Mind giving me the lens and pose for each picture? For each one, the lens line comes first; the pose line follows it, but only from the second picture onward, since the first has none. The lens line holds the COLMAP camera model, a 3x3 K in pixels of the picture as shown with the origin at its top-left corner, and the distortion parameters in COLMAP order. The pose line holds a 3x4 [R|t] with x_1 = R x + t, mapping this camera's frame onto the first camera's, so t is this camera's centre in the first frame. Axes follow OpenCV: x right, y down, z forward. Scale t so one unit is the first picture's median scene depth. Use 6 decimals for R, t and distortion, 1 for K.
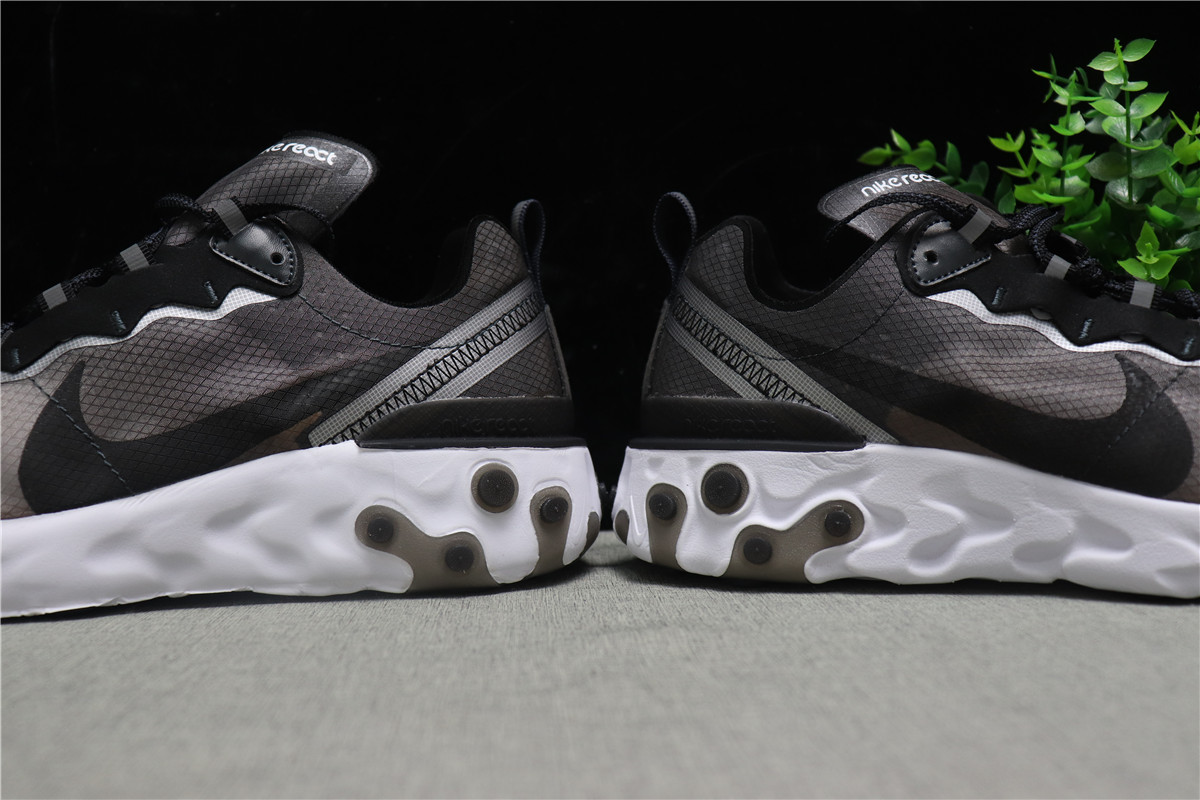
lens RADIAL K [[1357.7, 0, 592.5], [0, 1357.7, 405.4], [0, 0, 1]] dist [-0.019808, 0.000000]
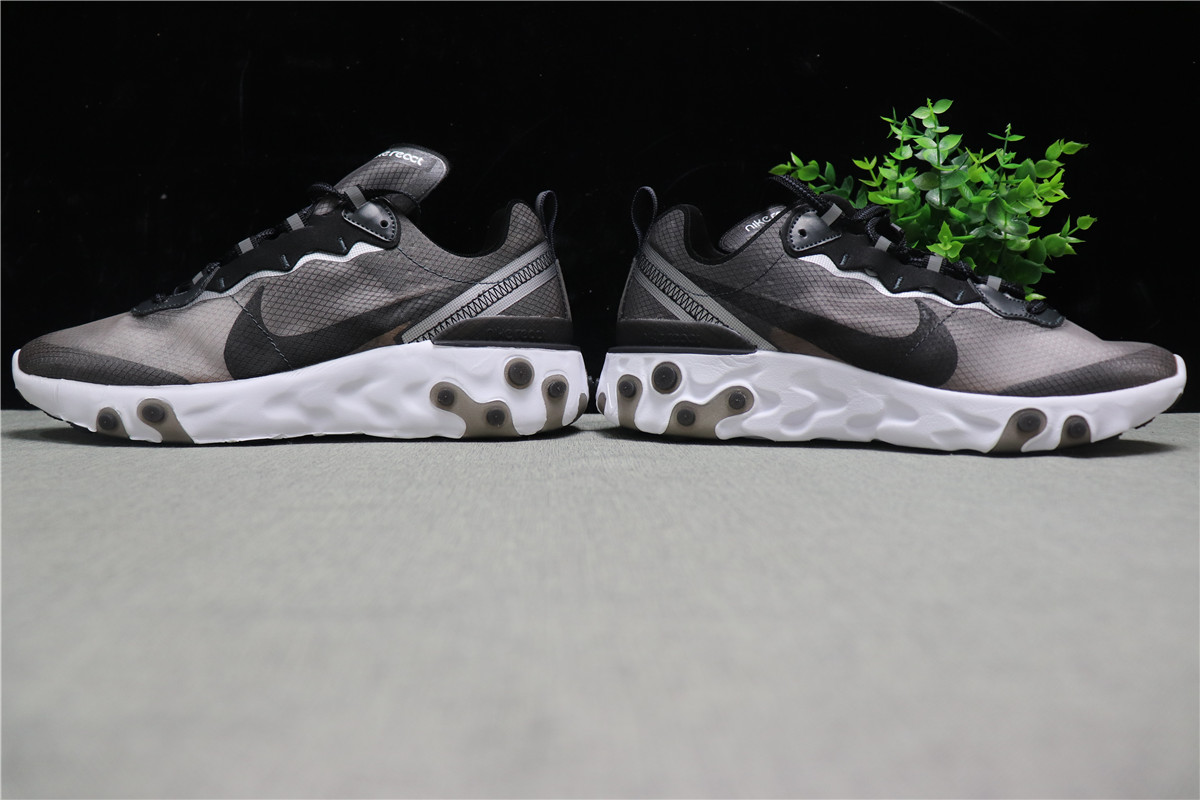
lens RADIAL K [[1030.1, 0, 599.9], [0, 1030.1, 399.7], [0, 0, 1]] dist [-0.156562, 0.130806]
pose [[0.999640, 0.026063, -0.006297, 0.029148], [-0.025805, 0.998946, 0.037960, 0.043830], [0.007280, -0.037784, 0.999259, -0.183559]]
